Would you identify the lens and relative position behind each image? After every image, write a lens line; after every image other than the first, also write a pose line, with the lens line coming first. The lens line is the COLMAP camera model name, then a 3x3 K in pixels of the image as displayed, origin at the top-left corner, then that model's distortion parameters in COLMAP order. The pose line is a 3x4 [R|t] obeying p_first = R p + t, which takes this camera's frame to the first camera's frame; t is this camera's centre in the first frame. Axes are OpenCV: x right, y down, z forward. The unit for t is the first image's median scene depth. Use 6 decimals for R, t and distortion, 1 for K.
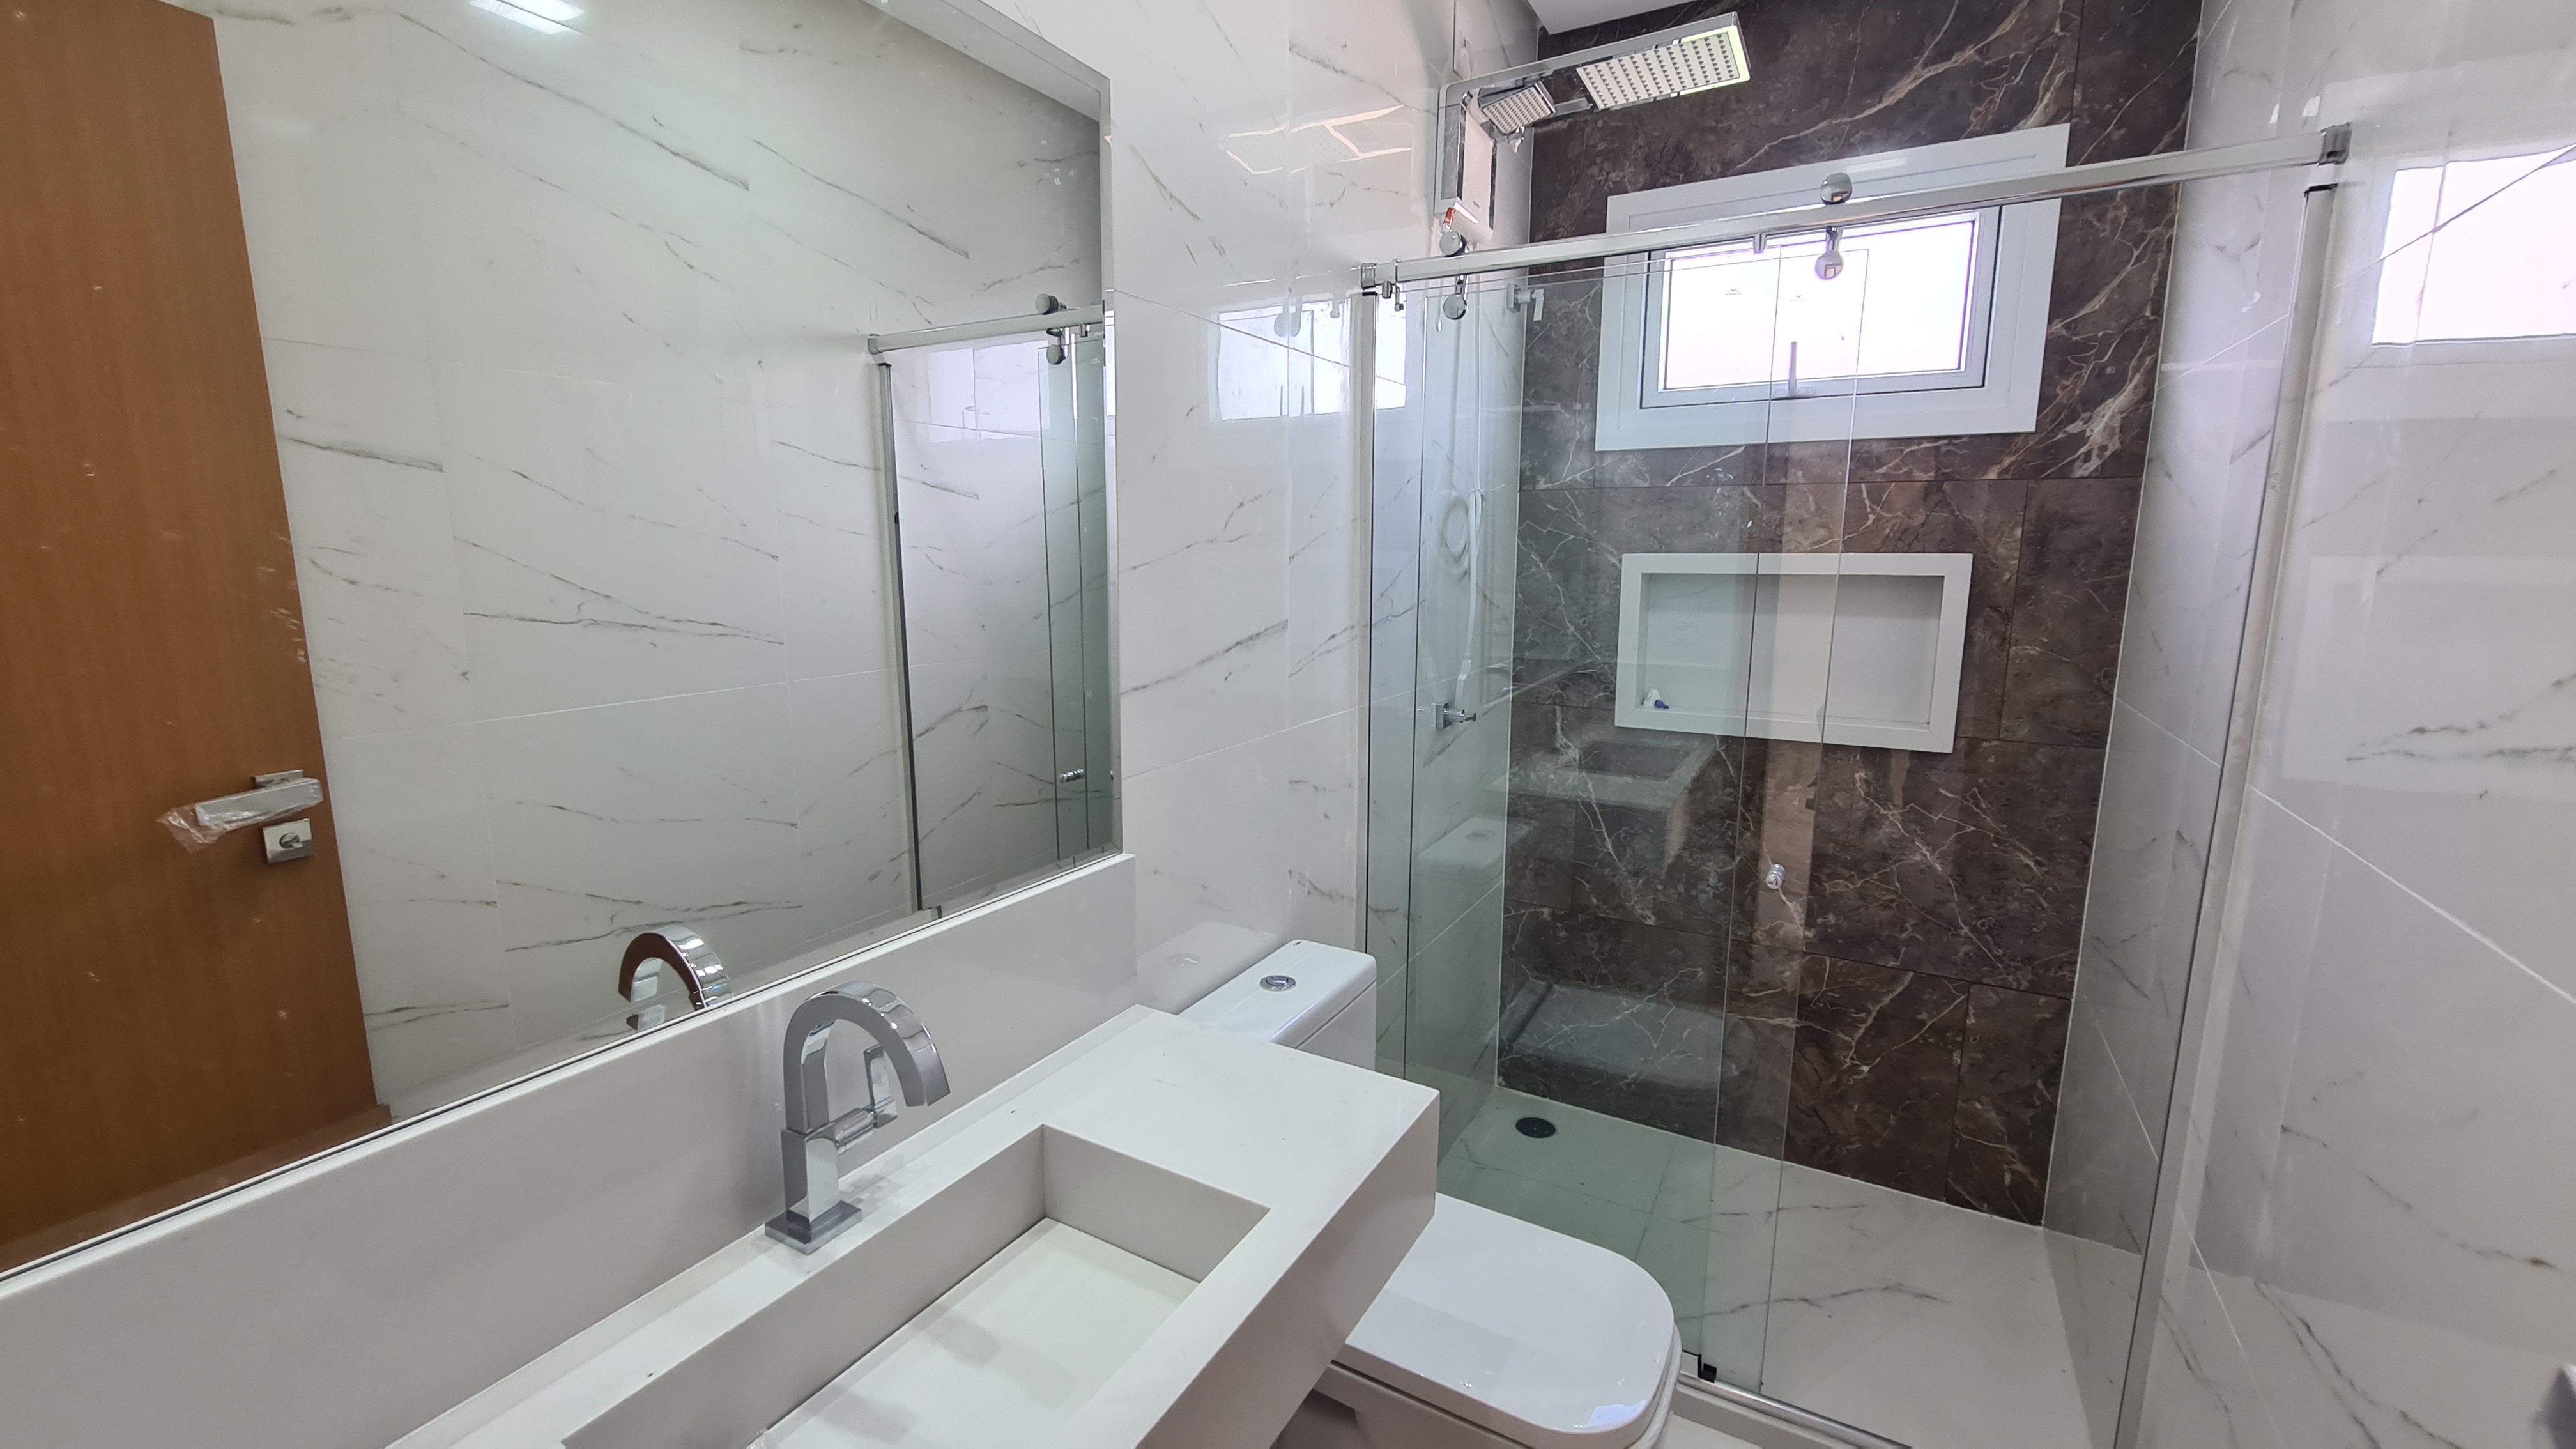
lens RADIAL K [[1053.2, 0, 1286.7], [0, 1053.2, 720.0], [0, 0, 1]] dist [-0.002701, -0.000149]
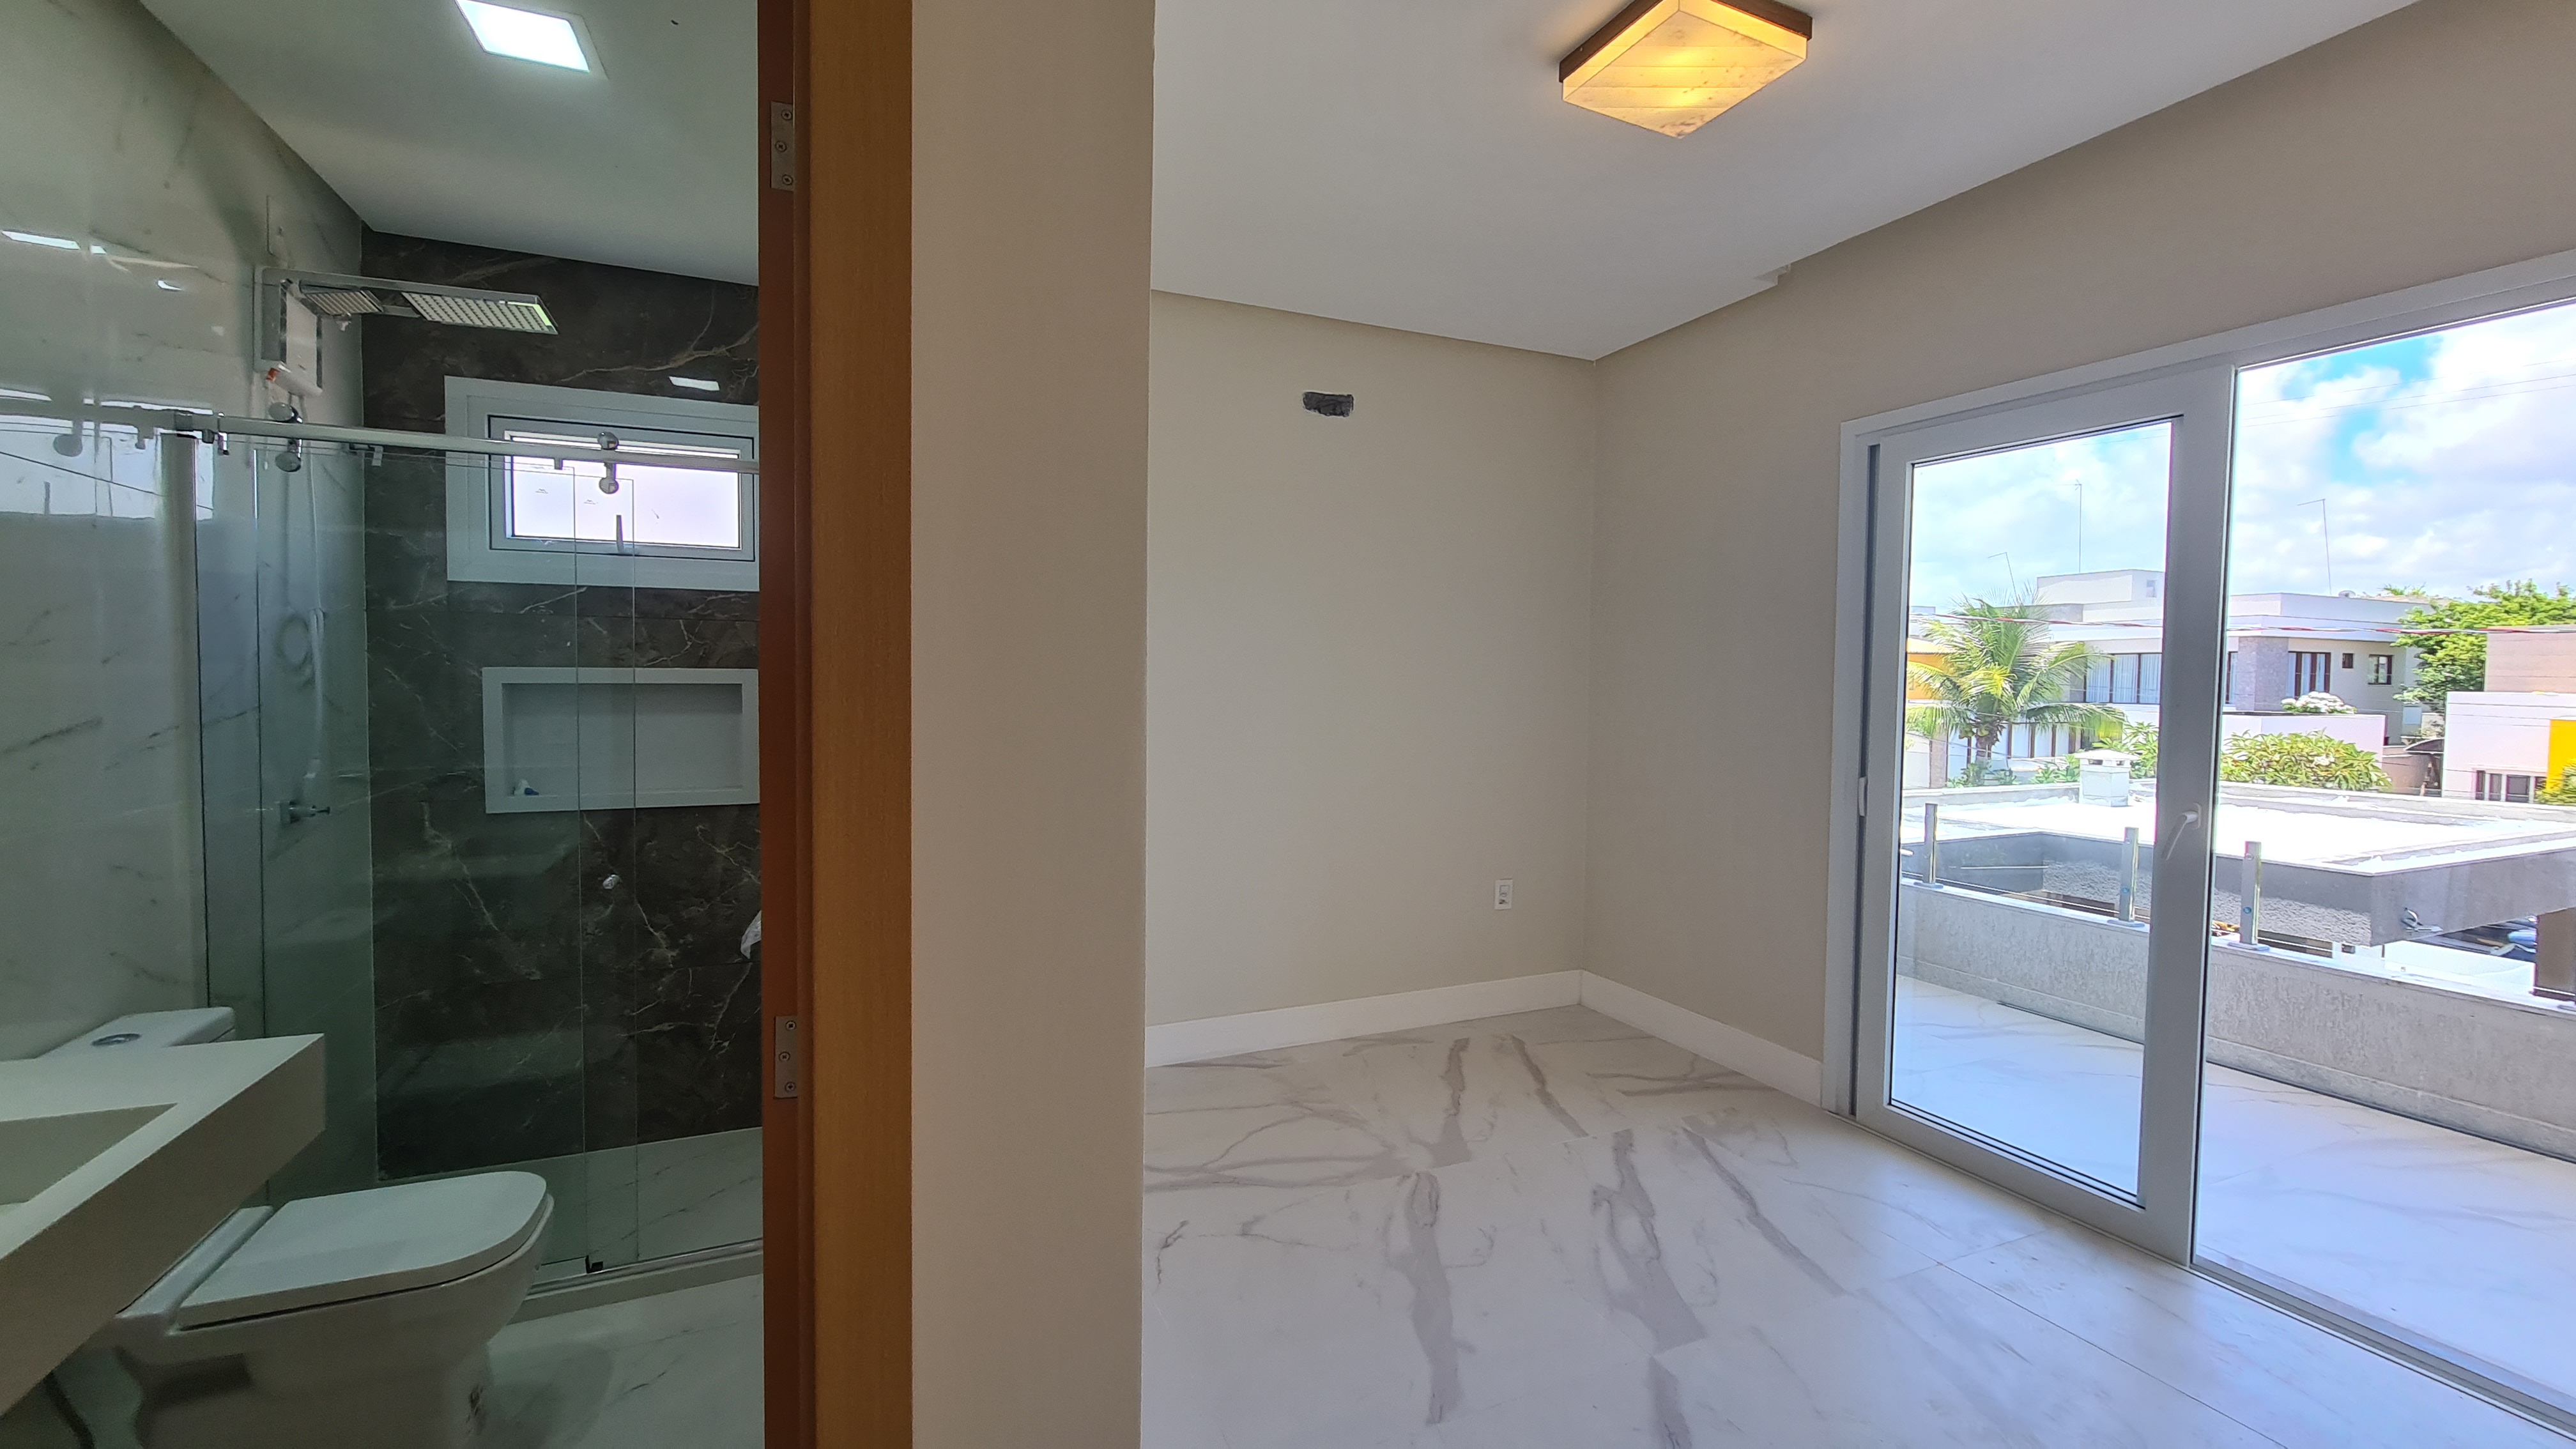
lens RADIAL K [[1053.2, 0, 1286.7], [0, 1053.2, 720.0], [0, 0, 1]] dist [-0.002701, -0.000149]
pose [[0.597432, -0.025657, 0.801509, -0.101299], [0.121084, 0.990915, -0.058533, 0.088920], [-0.792726, 0.132019, 0.595111, -0.462989]]
